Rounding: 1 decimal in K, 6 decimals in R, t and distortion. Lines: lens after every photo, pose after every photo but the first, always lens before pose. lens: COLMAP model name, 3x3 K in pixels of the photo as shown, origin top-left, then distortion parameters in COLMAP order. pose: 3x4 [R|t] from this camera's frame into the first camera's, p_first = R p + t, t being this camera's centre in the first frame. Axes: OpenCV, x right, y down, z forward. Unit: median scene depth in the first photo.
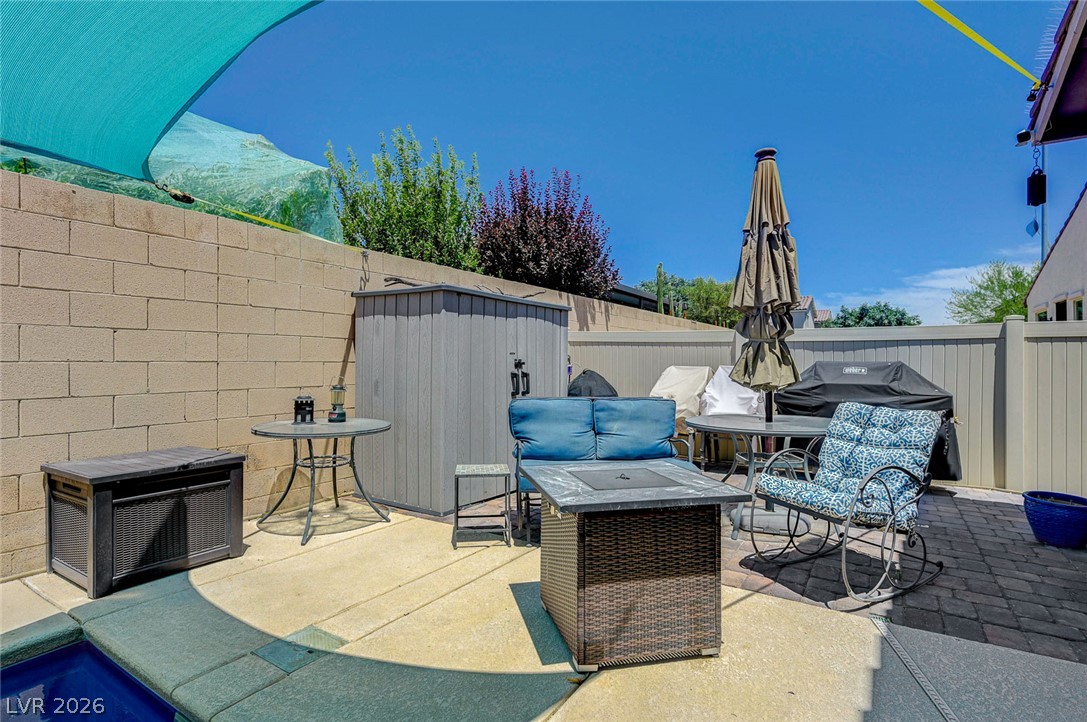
lens RADIAL K [[523.2, 0, 544.6], [0, 523.2, 362.7], [0, 0, 1]] dist [0.001887, 0.000746]
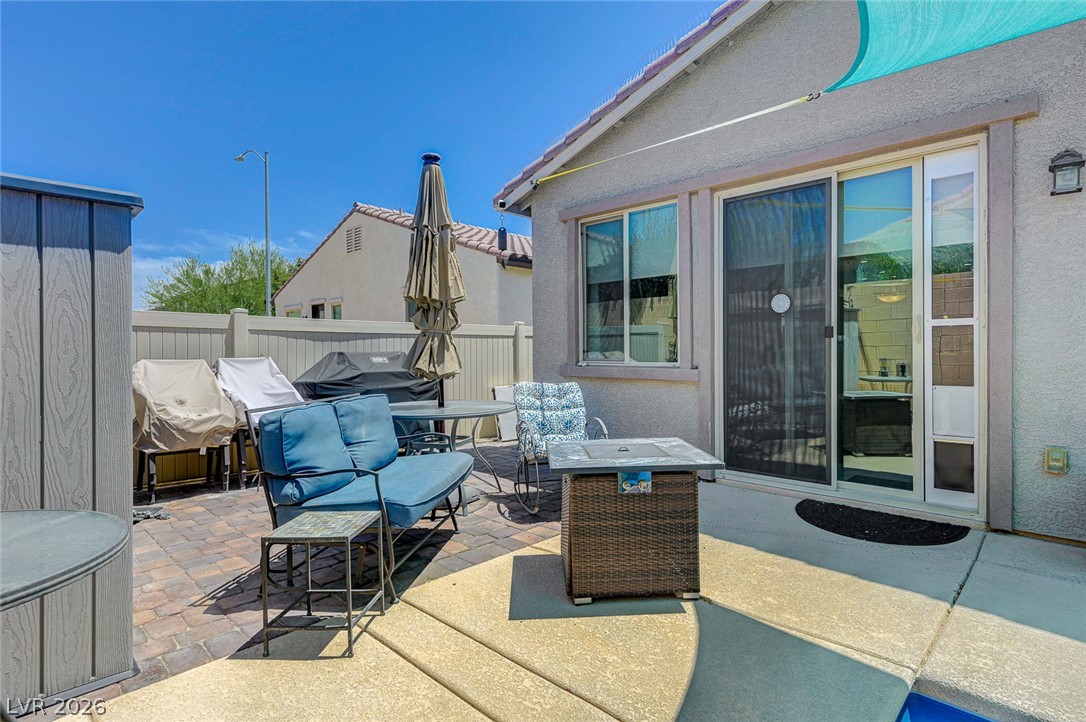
lens RADIAL K [[549.8, 0, 542.7], [0, 549.8, 353.2], [0, 0, 1]] dist [0.002905, 0.000972]
pose [[0.210344, -0.008619, 0.977589, -0.508114], [0.007669, 0.999945, 0.007166, -0.004437], [-0.977597, 0.005990, 0.210398, 0.427082]]
